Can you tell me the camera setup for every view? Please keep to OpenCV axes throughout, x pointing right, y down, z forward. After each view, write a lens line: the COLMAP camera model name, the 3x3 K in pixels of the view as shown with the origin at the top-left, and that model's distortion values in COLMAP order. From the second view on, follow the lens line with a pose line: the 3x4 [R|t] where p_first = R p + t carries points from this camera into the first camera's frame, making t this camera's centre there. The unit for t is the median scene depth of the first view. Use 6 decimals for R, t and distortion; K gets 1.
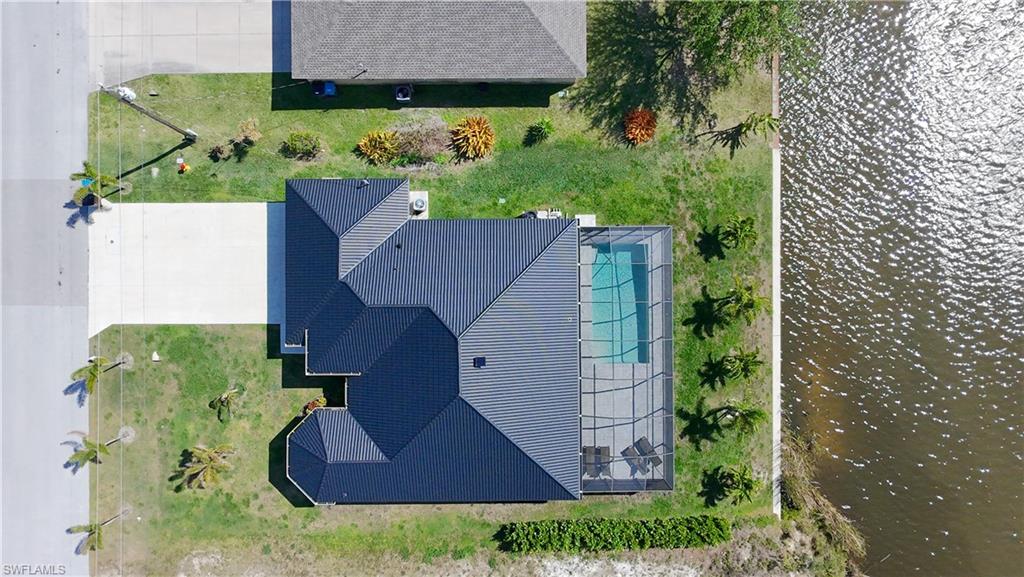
lens RADIAL K [[656.2, 0, 512.0], [0, 656.2, 288.5], [0, 0, 1]] dist [0.003066, 0.003641]
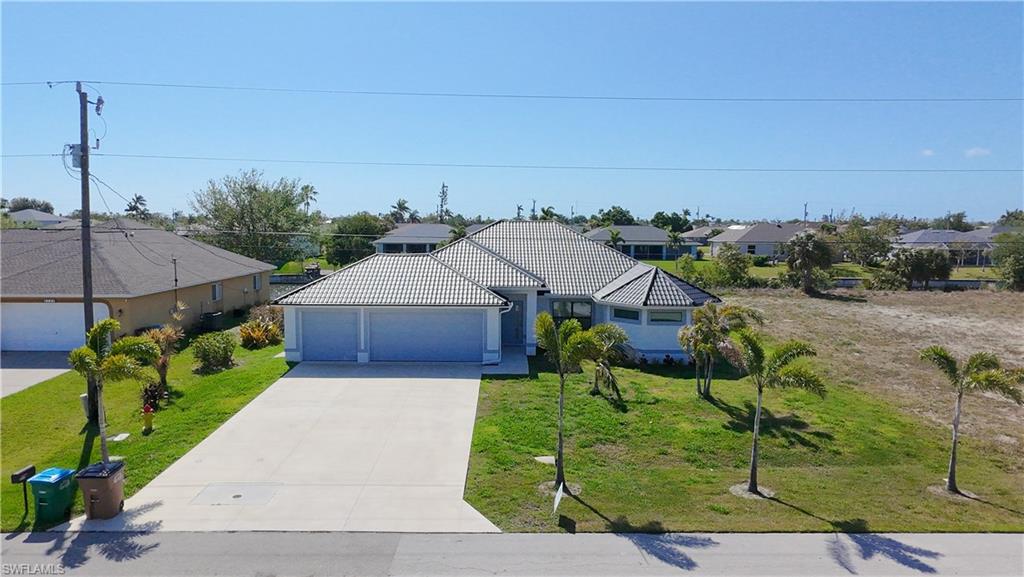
lens RADIAL K [[656.2, 0, 512.0], [0, 656.2, 288.5], [0, 0, 1]] dist [0.003066, 0.003641]
pose [[-0.002924, -0.107426, 0.994209, -0.966361], [0.999821, 0.018296, 0.004917, 0.076838], [-0.018718, 0.994045, 0.107353, 0.851121]]
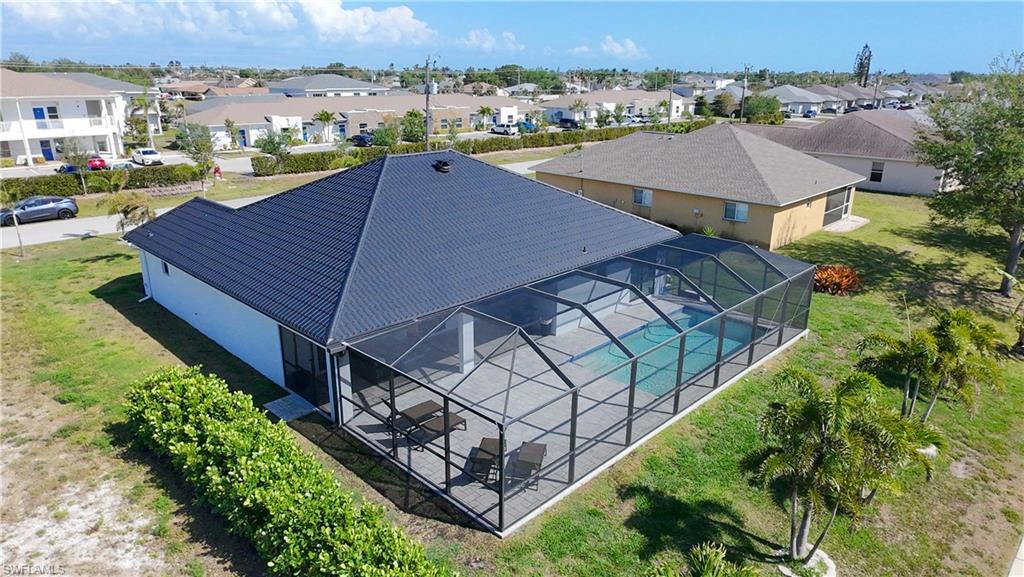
lens RADIAL K [[656.2, 0, 512.0], [0, 656.2, 288.5], [0, 0, 1]] dist [0.003066, 0.003641]
pose [[0.708806, 0.220824, -0.669948, 0.425156], [-0.705394, 0.226726, -0.671576, 0.476788], [0.003595, 0.948595, 0.316473, 0.782393]]
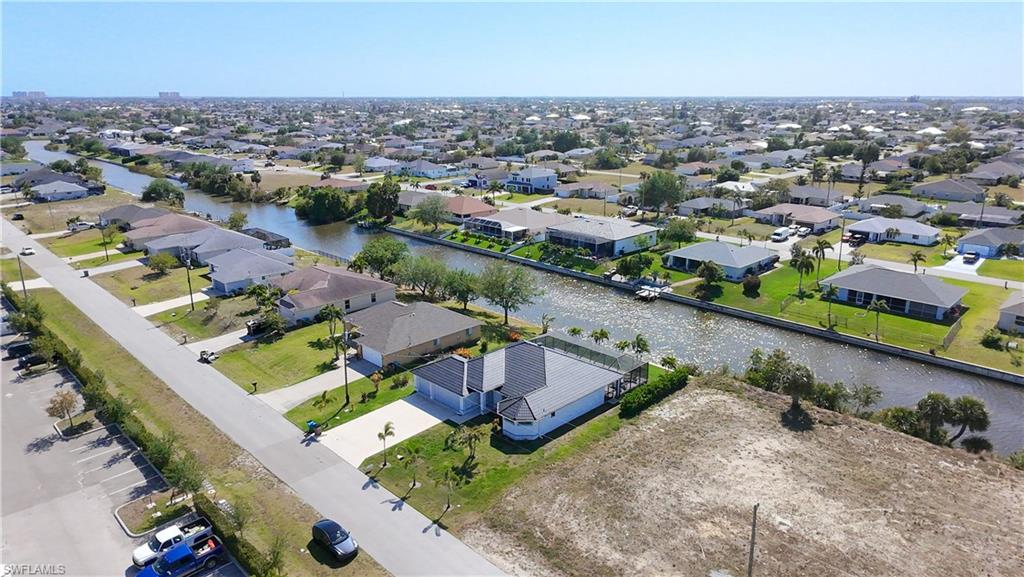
lens RADIAL K [[656.2, 0, 512.0], [0, 656.2, 288.5], [0, 0, 1]] dist [0.003066, 0.003641]
pose [[0.708591, -0.202956, 0.675802, -1.349171], [0.705572, 0.214903, -0.675266, 1.287697], [-0.008182, 0.955314, 0.295478, 0.144297]]
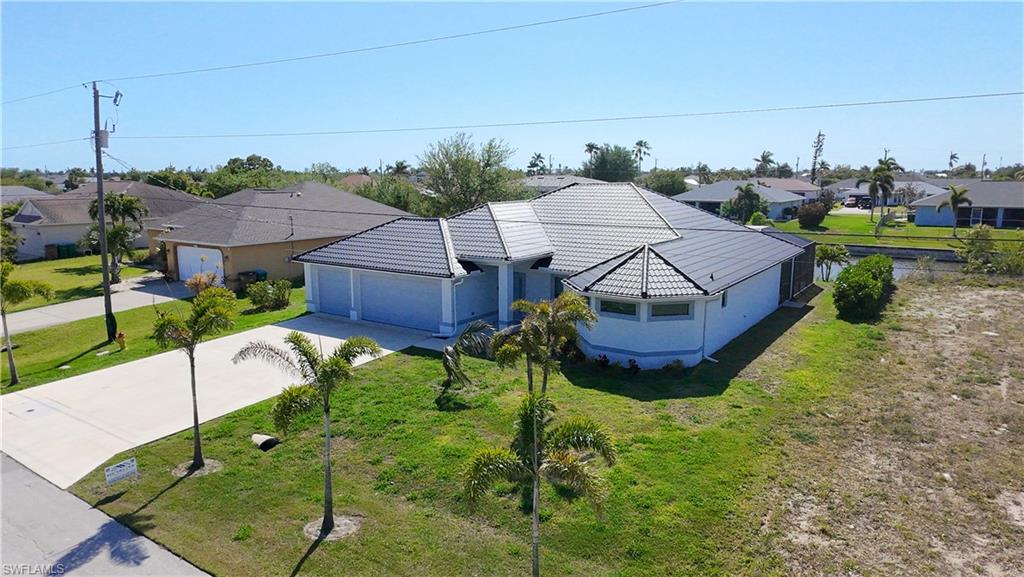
lens RADIAL K [[656.2, 0, 512.0], [0, 656.2, 288.5], [0, 0, 1]] dist [0.003066, 0.003641]
pose [[0.570322, -0.148759, 0.807839, -0.781805], [0.821410, 0.108349, -0.559951, 0.463777], [-0.004231, 0.982920, 0.183986, 0.835700]]
